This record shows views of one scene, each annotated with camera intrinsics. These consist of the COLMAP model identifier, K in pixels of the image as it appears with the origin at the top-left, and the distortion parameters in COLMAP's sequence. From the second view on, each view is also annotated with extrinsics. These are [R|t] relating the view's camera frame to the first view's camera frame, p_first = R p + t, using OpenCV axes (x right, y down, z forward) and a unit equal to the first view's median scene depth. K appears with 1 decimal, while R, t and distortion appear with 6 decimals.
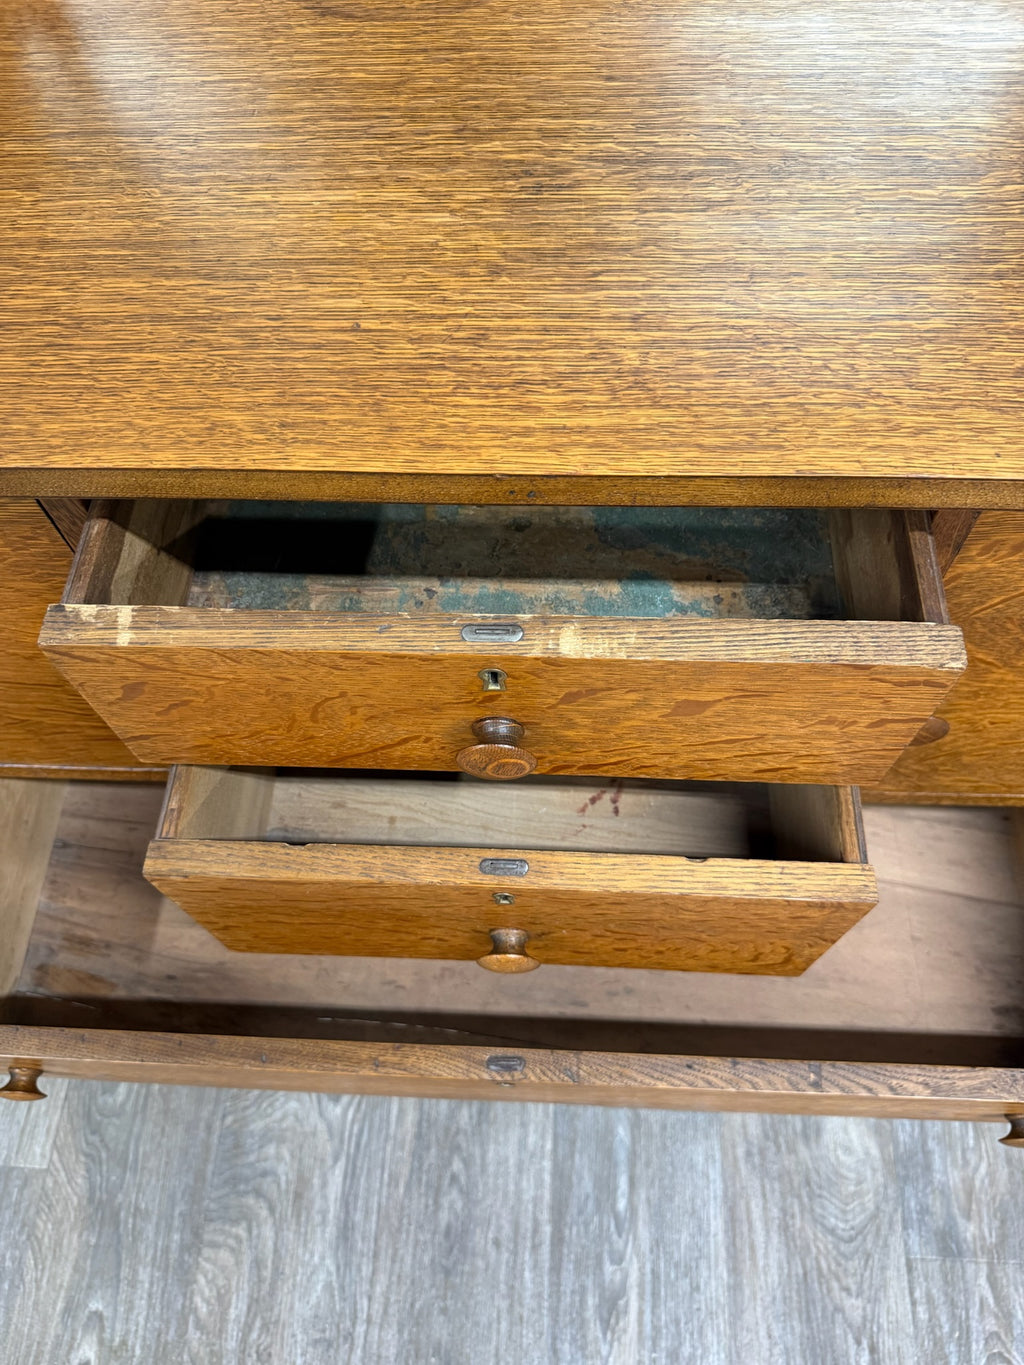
lens RADIAL K [[991.0, 0, 509.9], [0, 991.0, 687.5], [0, 0, 1]] dist [0.008967, -0.016223]
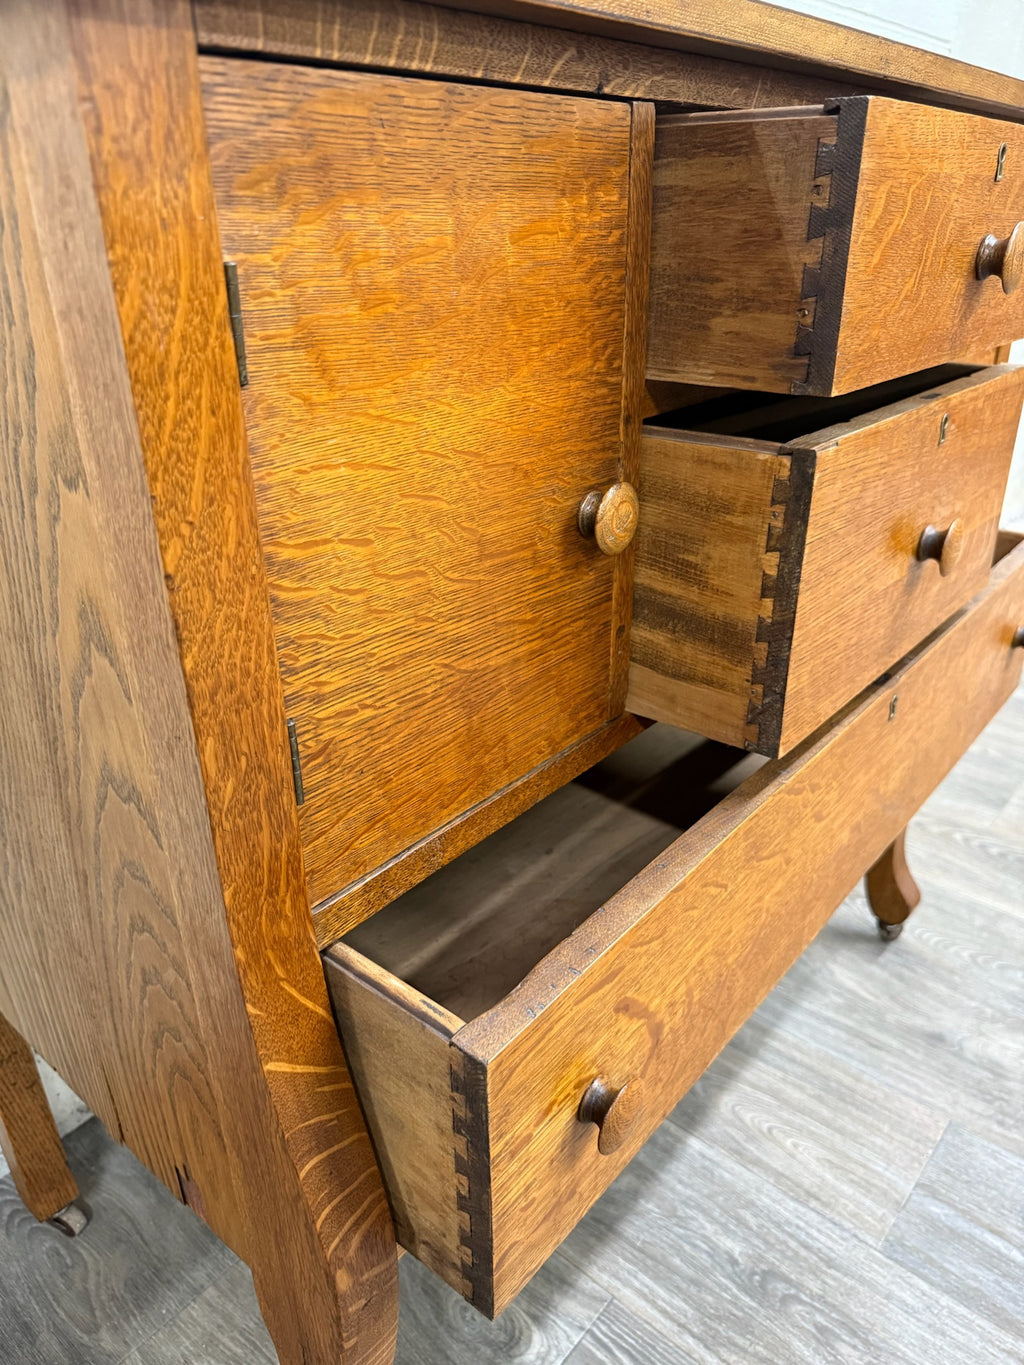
lens RADIAL K [[991.0, 0, 500.1], [0, 991.0, 692.0], [0, 0, 1]] dist [0.008967, -0.016223]
pose [[0.616451, -0.322424, 0.718353, -1.512621], [0.690167, 0.660412, -0.295845, 0.406770], [-0.379021, 0.678158, 0.629639, 0.840068]]
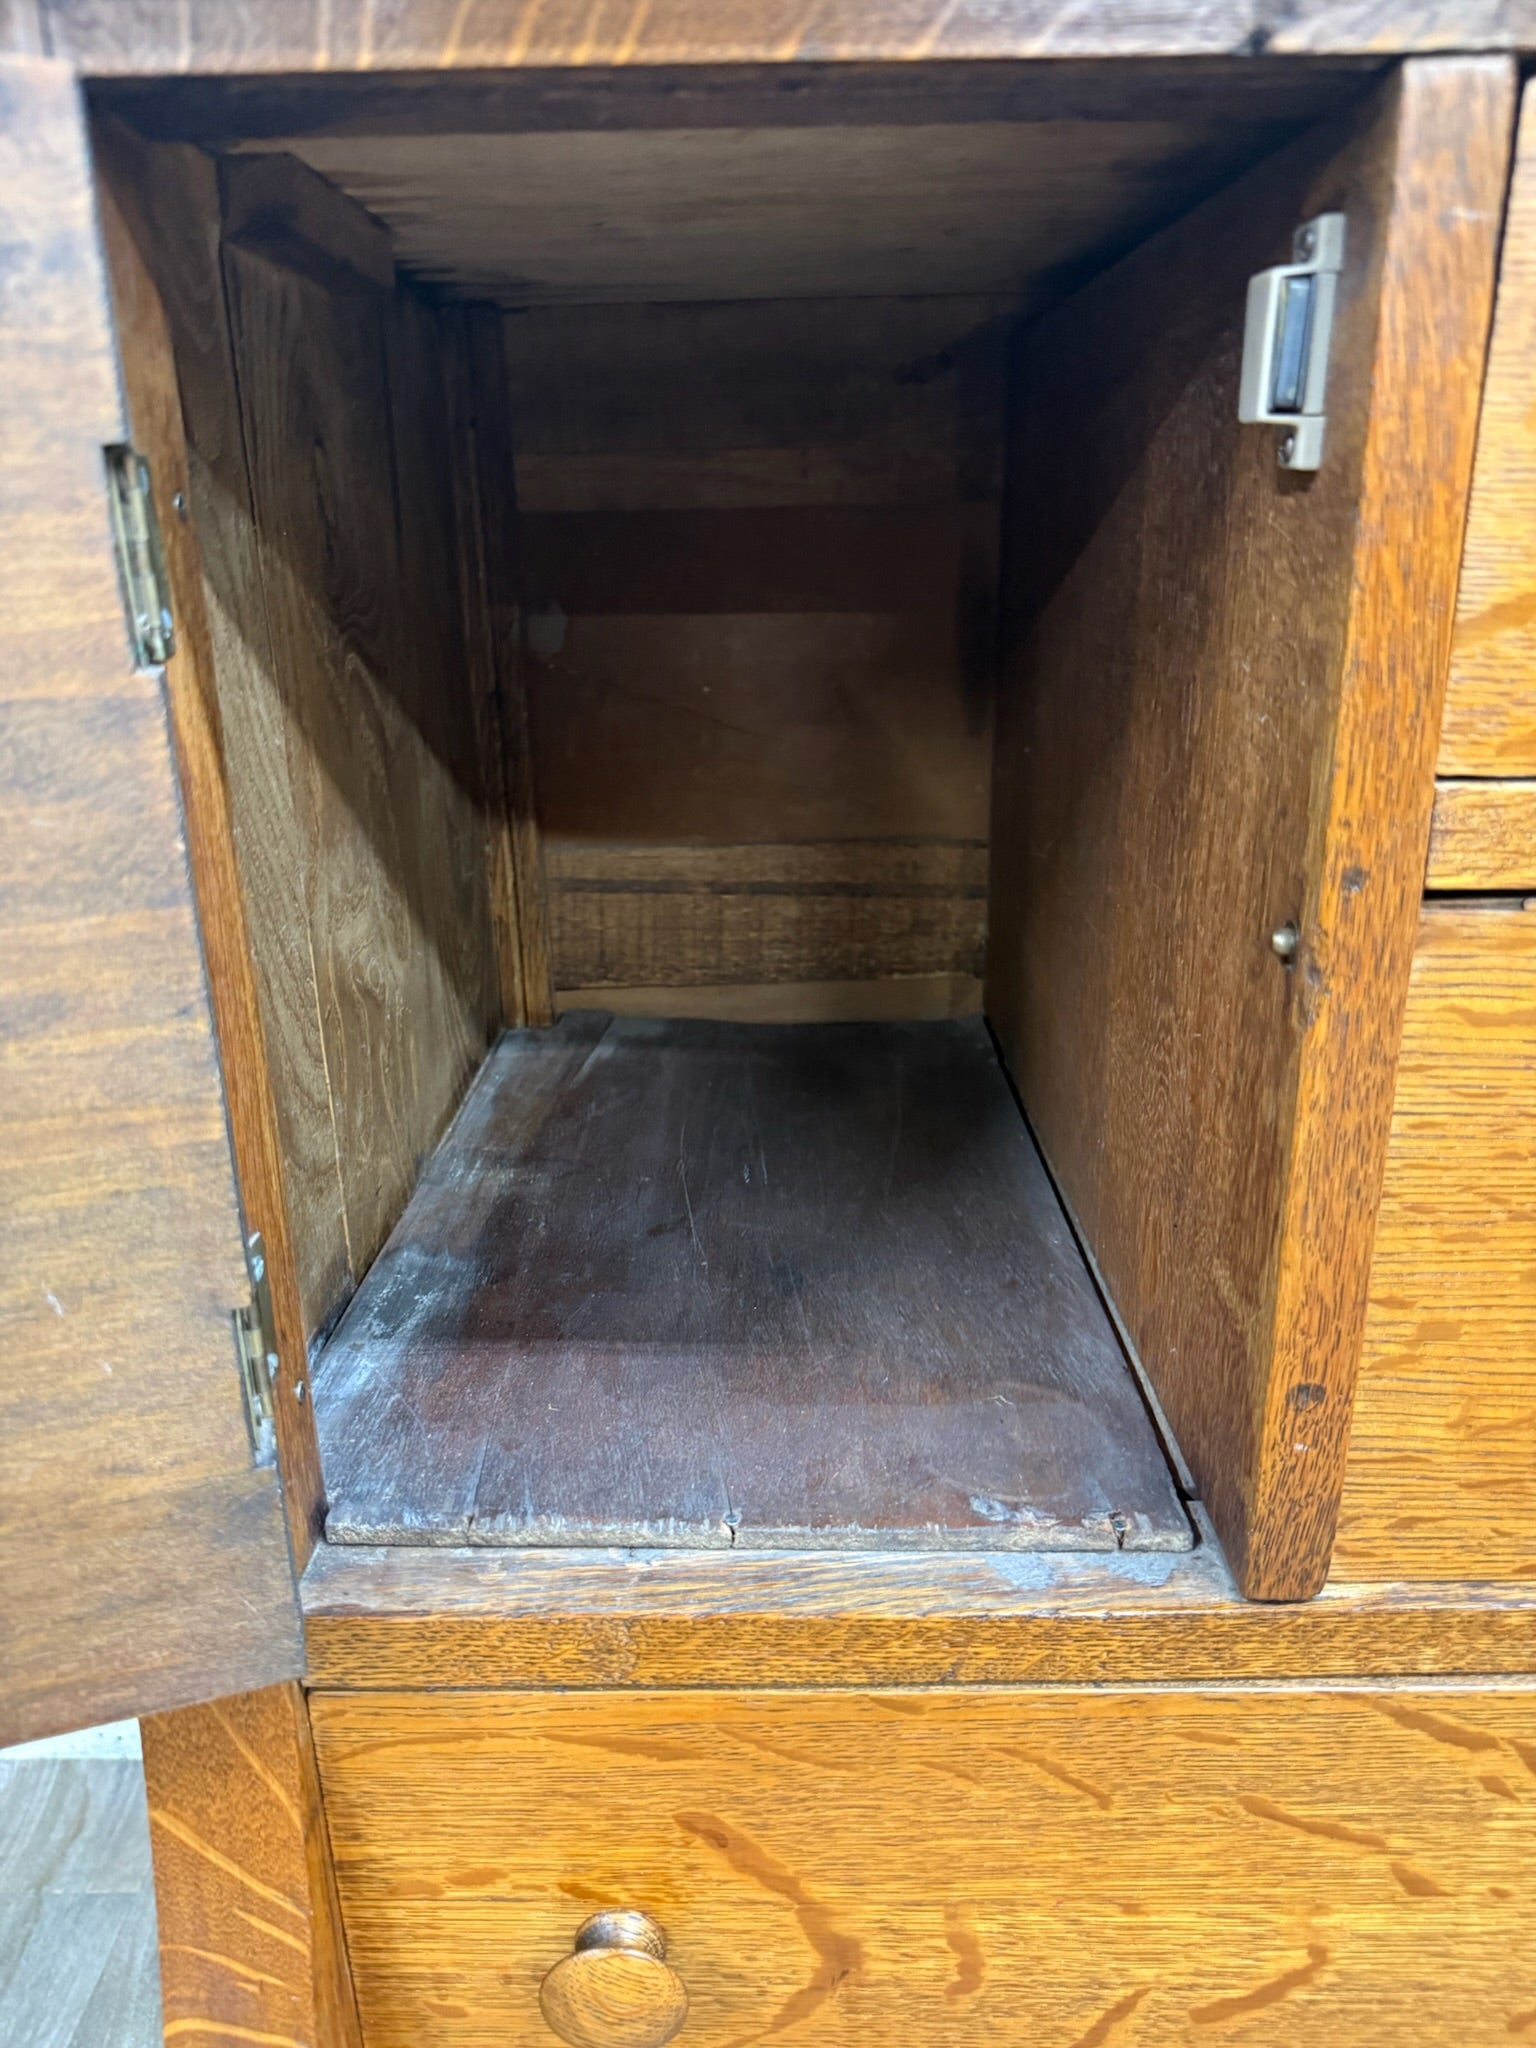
lens RADIAL K [[1486.9, 0, 777.2], [0, 1486.9, 1030.2], [0, 0, 1]] dist [0.008967, -0.016223]
pose [[0.998545, 0.011768, 0.052619, -0.759965], [0.027419, 0.729462, -0.683472, 0.463502], [-0.046427, 0.683920, 0.728078, 0.860169]]
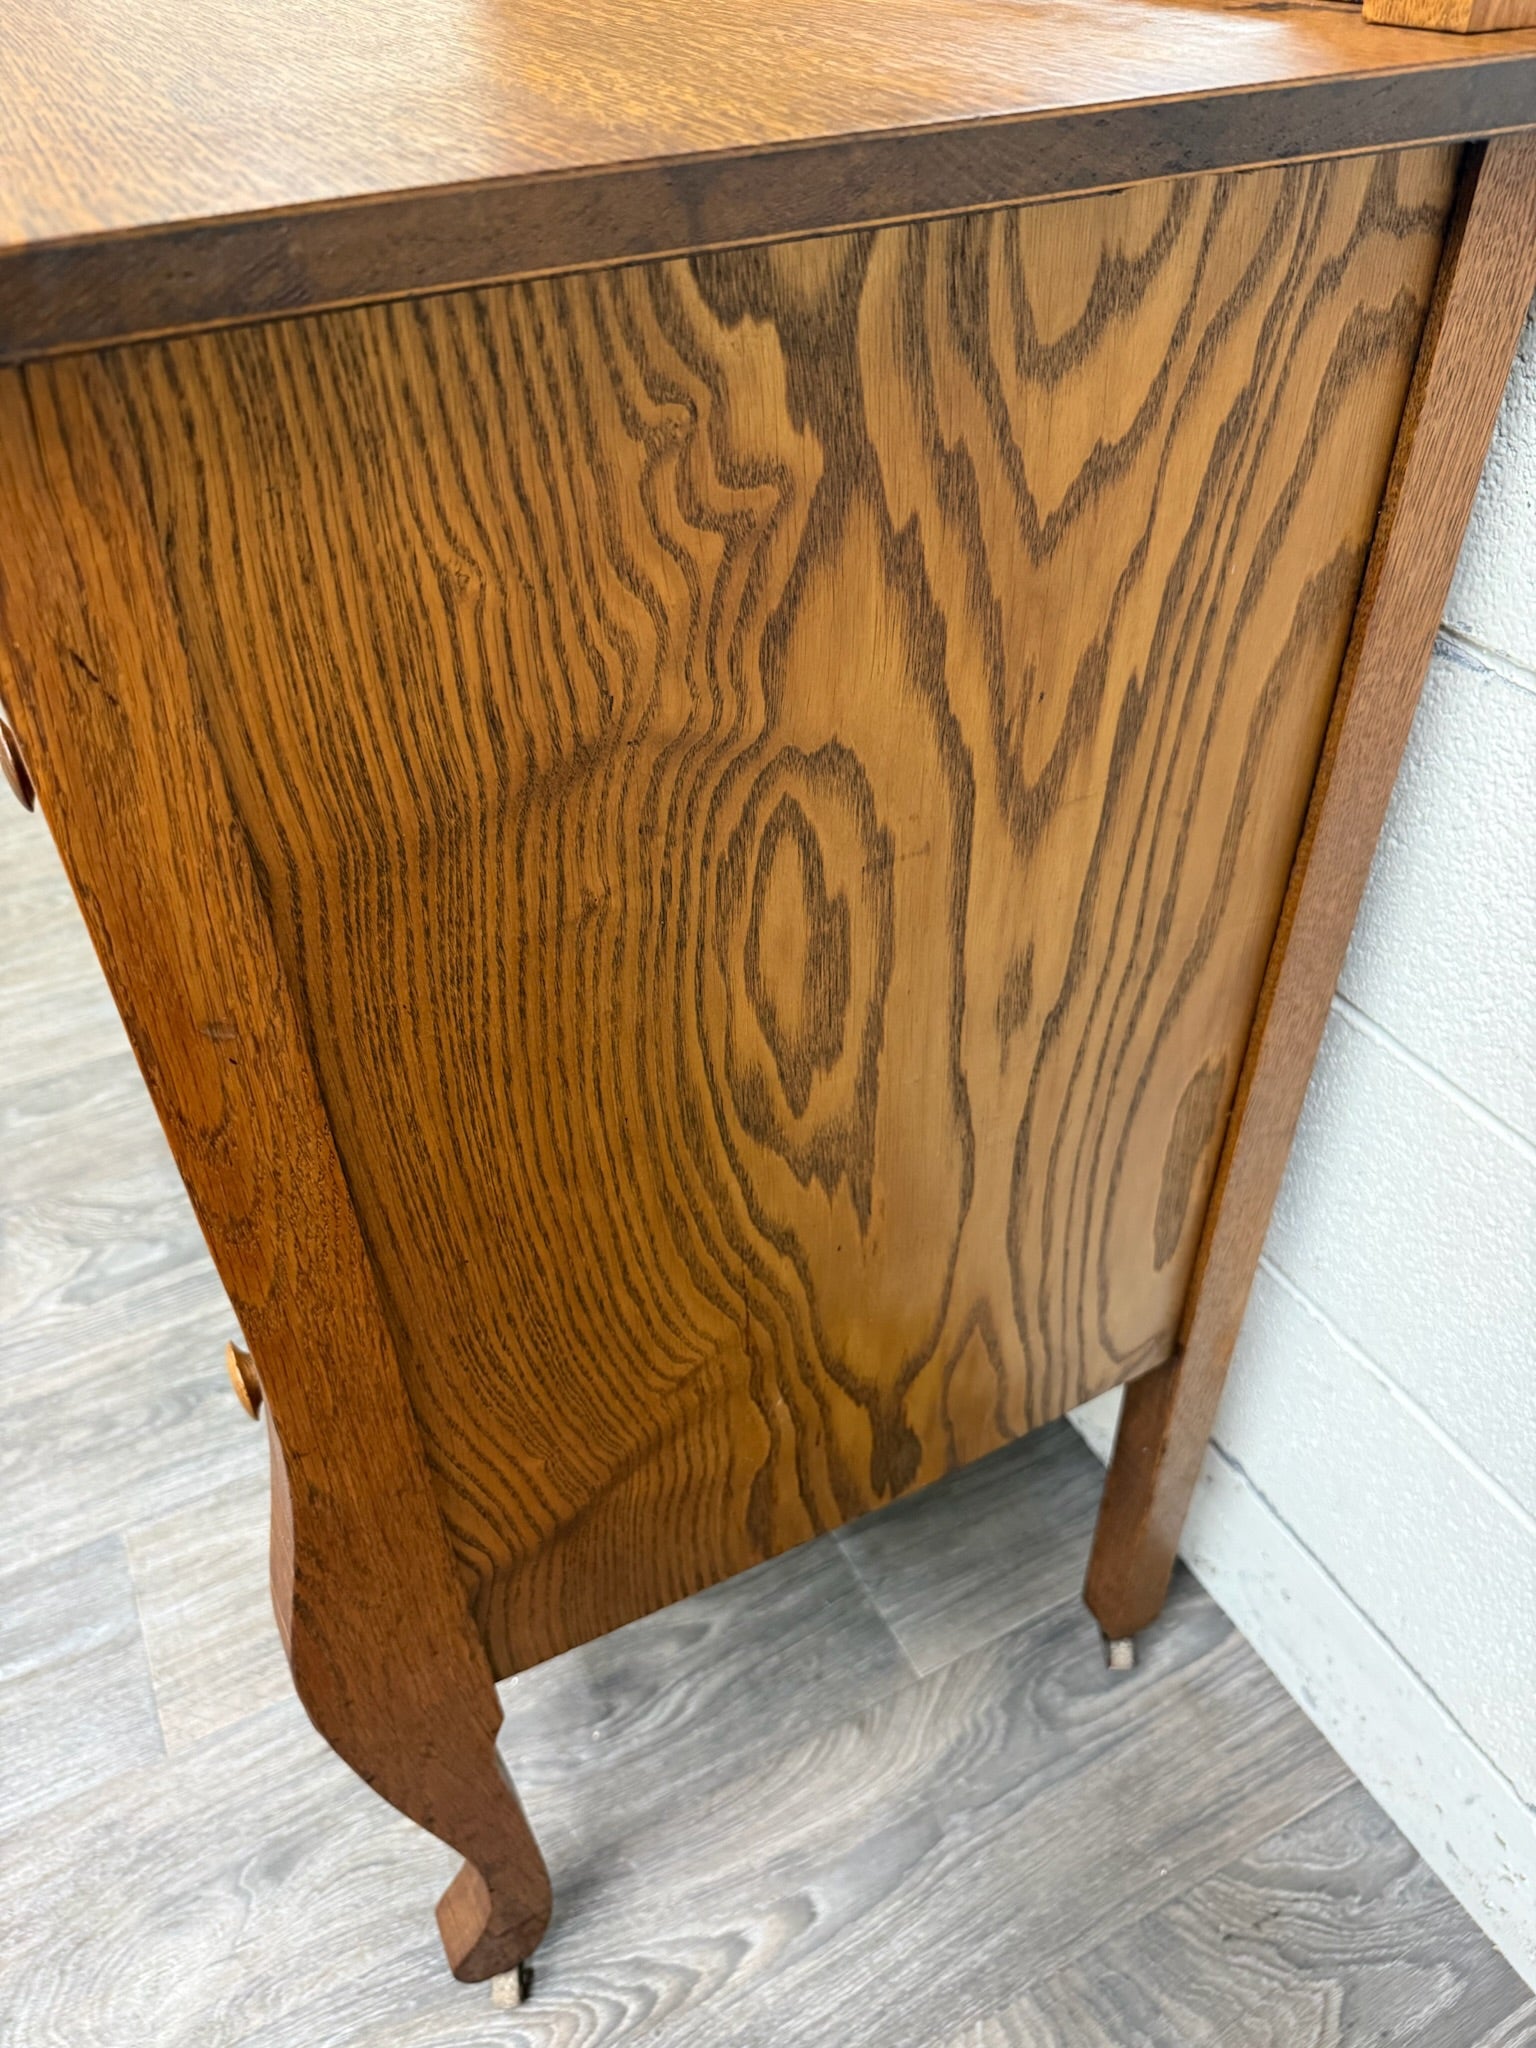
lens RADIAL K [[1486.9, 0, 766.9], [0, 1486.9, 1030.1], [0, 0, 1]] dist [0.008967, -0.016223]
pose [[0.500753, 0.580975, -0.641650, 1.867695], [-0.761152, 0.648537, -0.006803, -0.300232], [0.412182, 0.491800, 0.766968, 0.692755]]
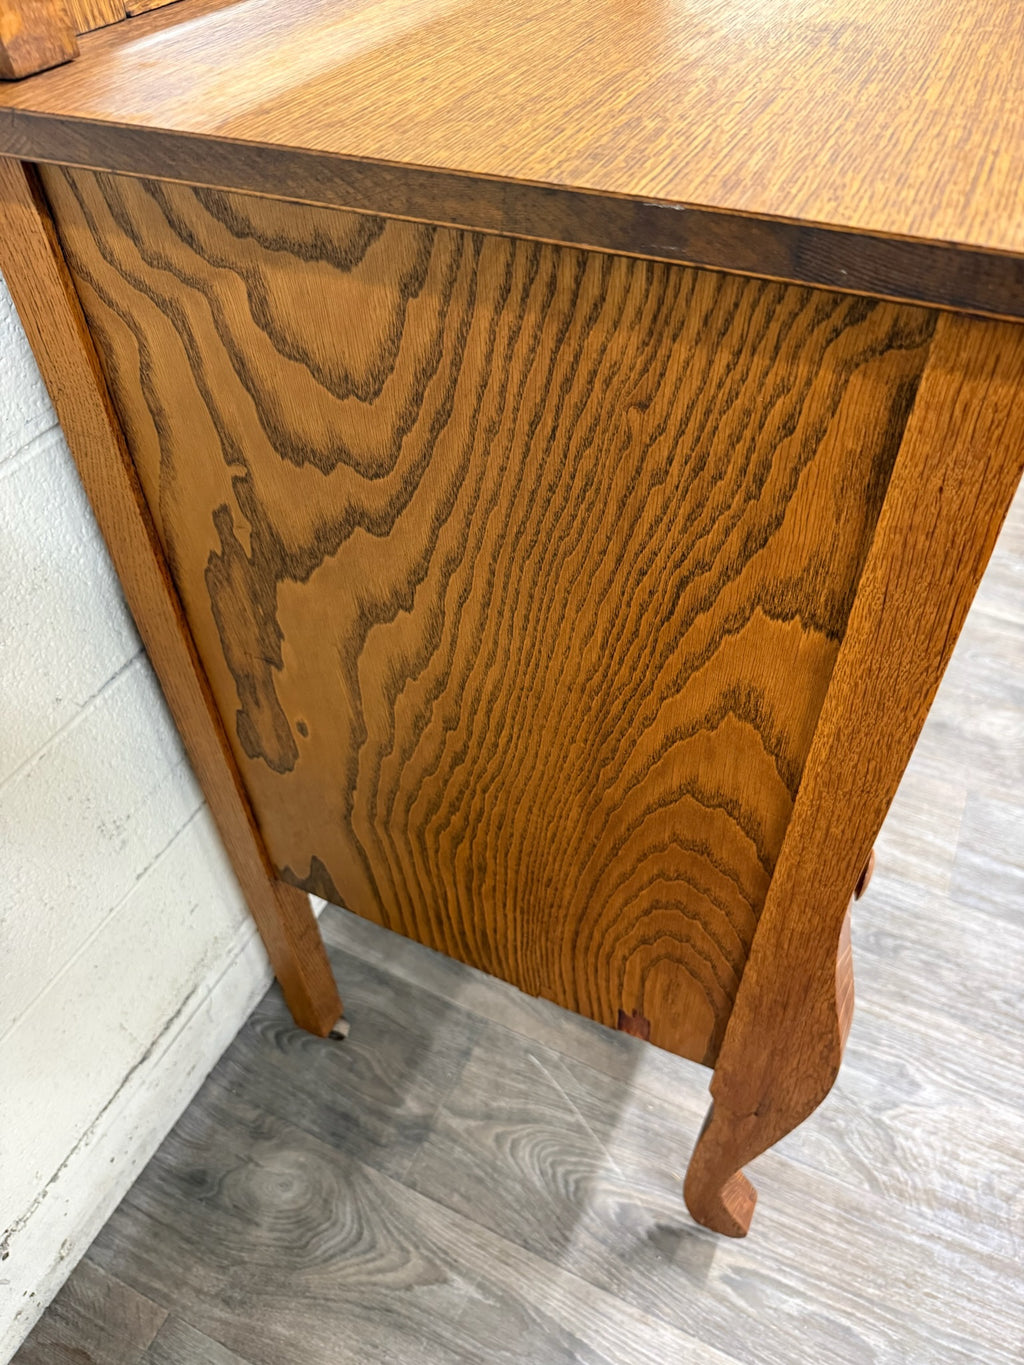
lens RADIAL K [[991.0, 0, 500.0], [0, 991.0, 683.1], [0, 0, 1]] dist [0.008967, -0.016223]
pose [[0.392619, -0.629528, 0.670481, -1.892612], [0.813068, 0.578314, 0.066876, -0.458770], [-0.429849, 0.518890, 0.738907, 0.808886]]
